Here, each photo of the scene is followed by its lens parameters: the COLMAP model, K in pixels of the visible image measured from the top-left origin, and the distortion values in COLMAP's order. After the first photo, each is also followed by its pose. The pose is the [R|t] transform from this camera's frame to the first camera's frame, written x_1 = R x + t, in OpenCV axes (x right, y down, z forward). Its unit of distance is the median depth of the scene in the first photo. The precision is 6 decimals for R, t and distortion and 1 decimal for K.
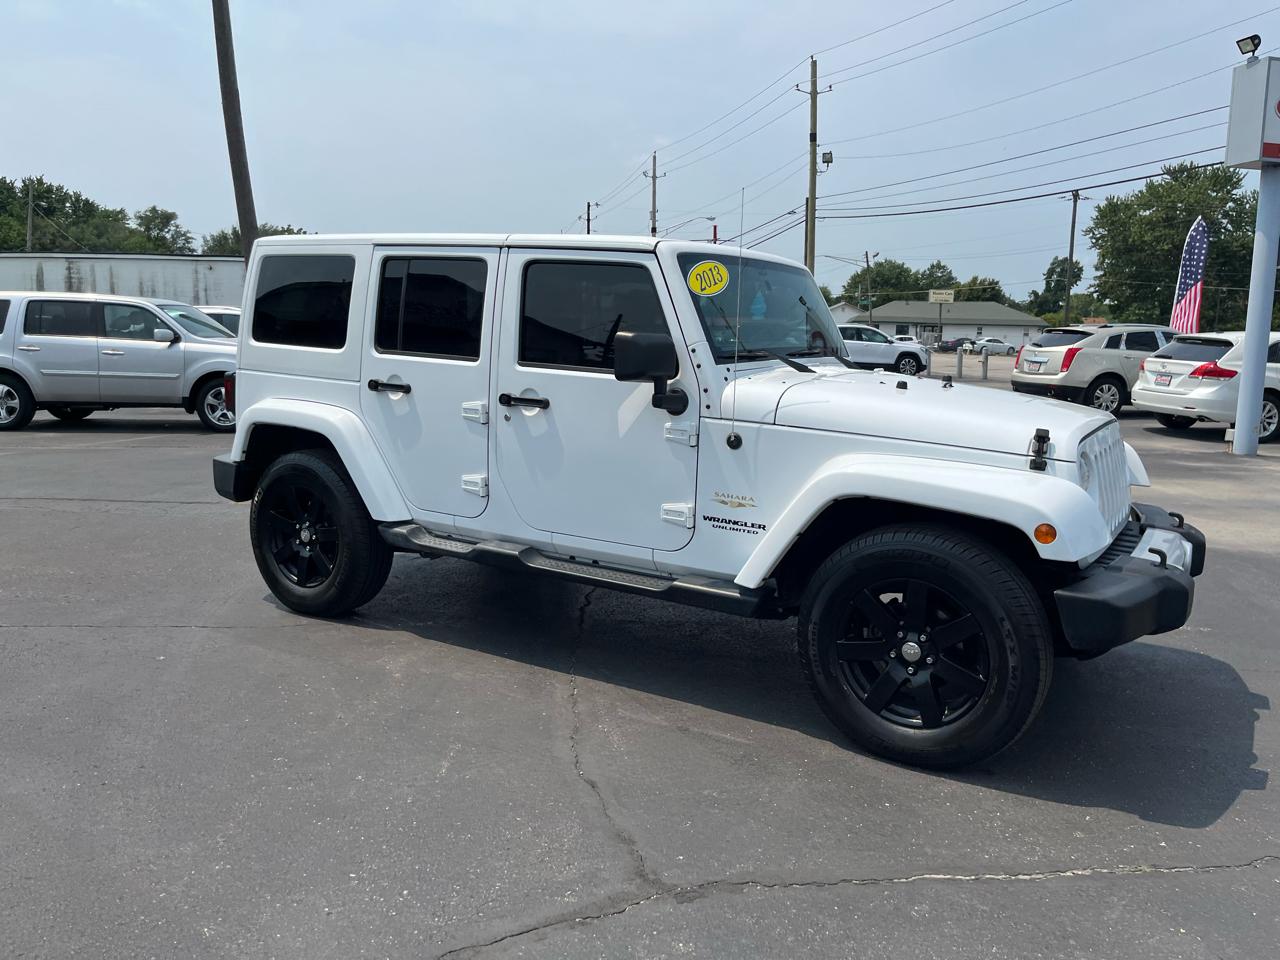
lens RADIAL K [[975.2, 0, 653.5], [0, 975.2, 465.9], [0, 0, 1]] dist [0.063355, -0.082800]
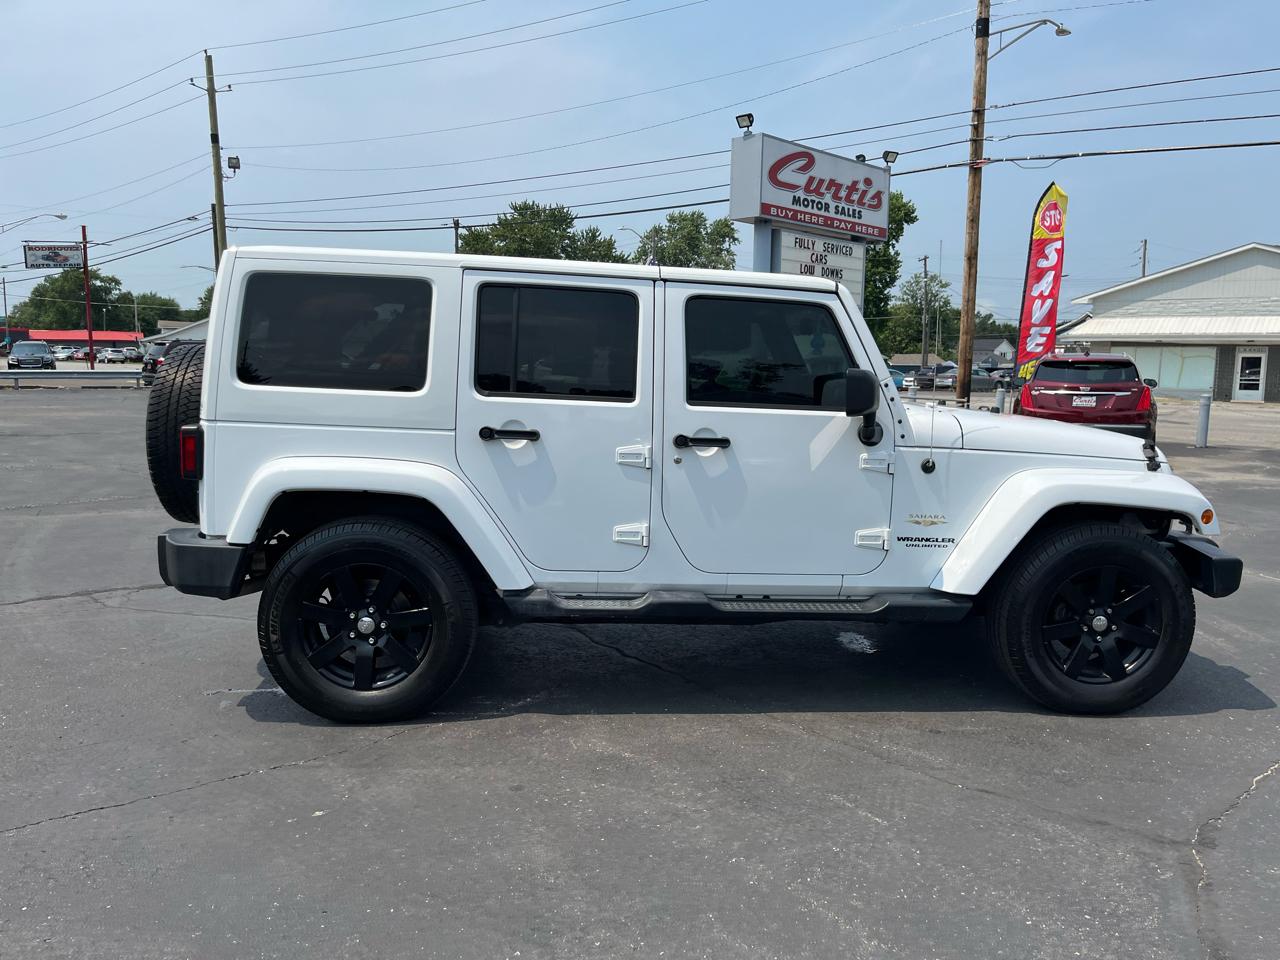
lens RADIAL K [[975.2, 0, 652.5], [0, 975.2, 476.7], [0, 0, 1]] dist [0.063355, -0.082800]
pose [[0.808362, -0.077767, 0.583527, -0.678466], [0.081515, 0.996474, 0.019878, -0.050641], [-0.583015, 0.031497, 0.811851, 0.230258]]
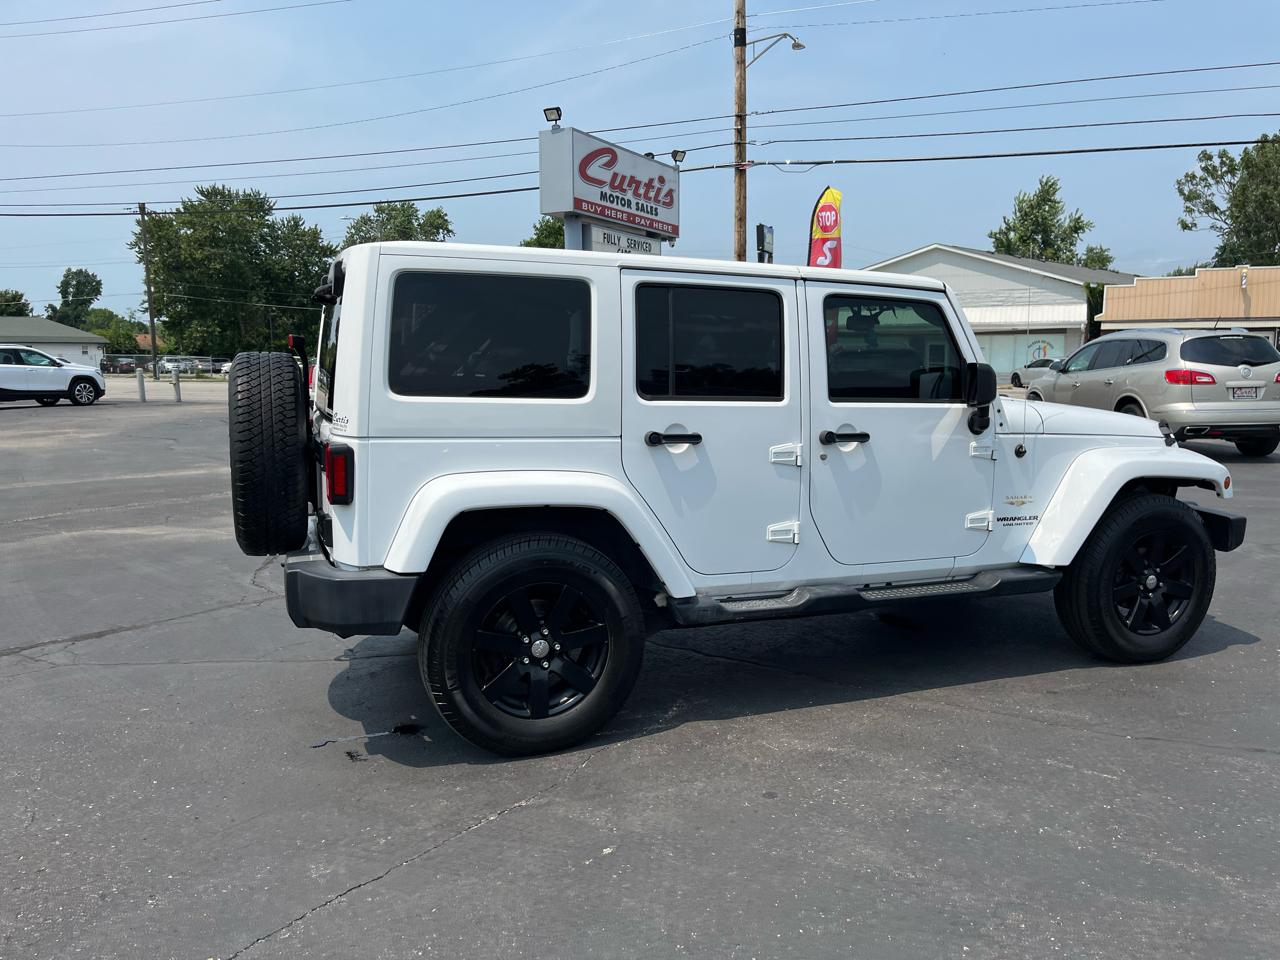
lens RADIAL K [[975.2, 0, 651.1], [0, 975.2, 478.6], [0, 0, 1]] dist [0.063355, -0.082800]
pose [[0.604836, -0.122756, 0.786832, -0.952326], [0.125250, 0.990414, 0.058239, -0.098662], [-0.786439, 0.063326, 0.614414, 0.507866]]
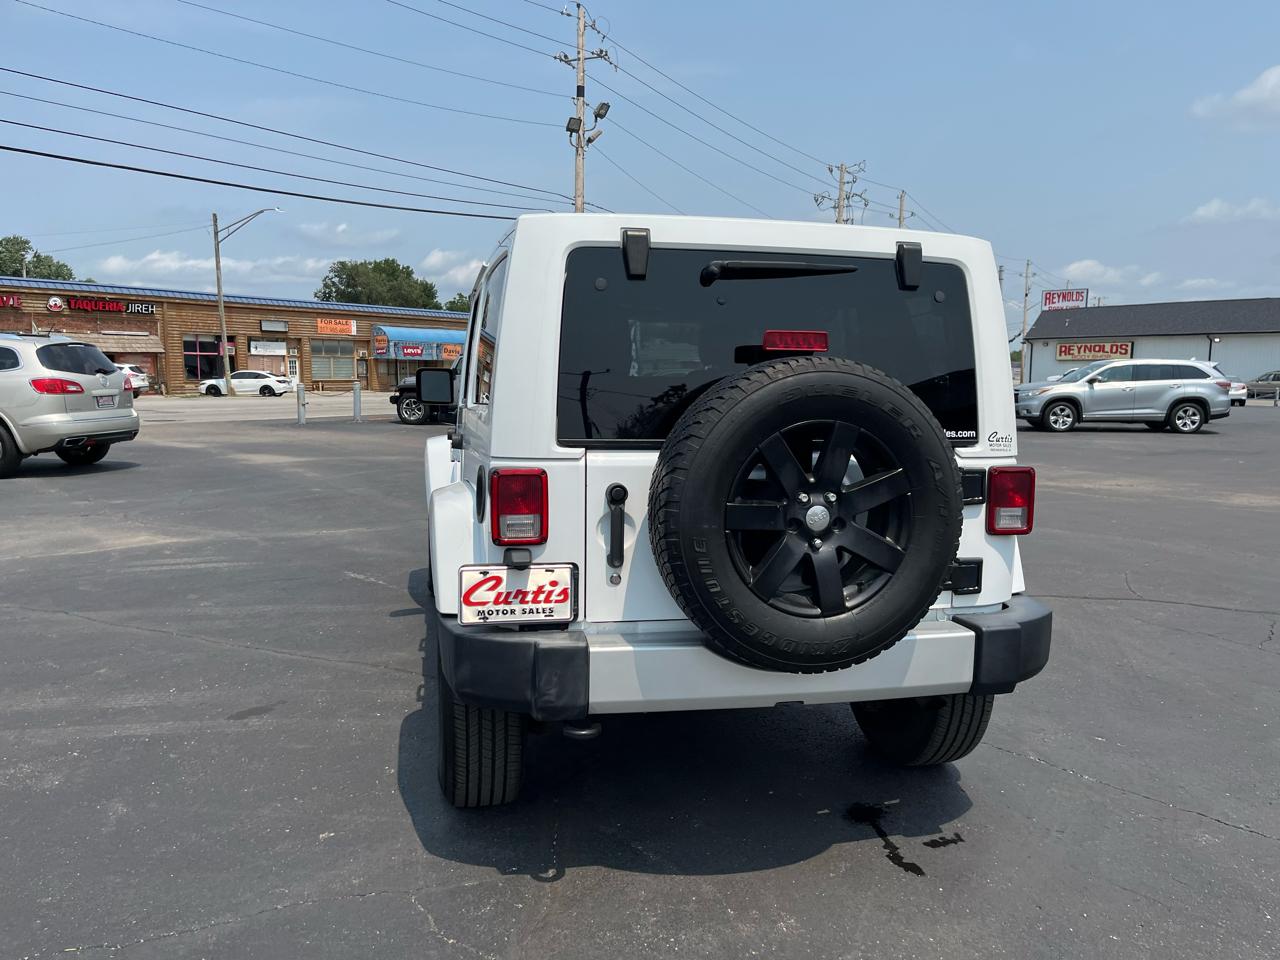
lens RADIAL K [[975.2, 0, 652.6], [0, 975.2, 485.5], [0, 0, 1]] dist [0.063355, -0.082800]
pose [[-0.701450, -0.112552, 0.703775, -0.796244], [0.071828, 0.971261, 0.226920, -0.268475], [-0.709090, 0.209724, -0.673207, 1.797611]]
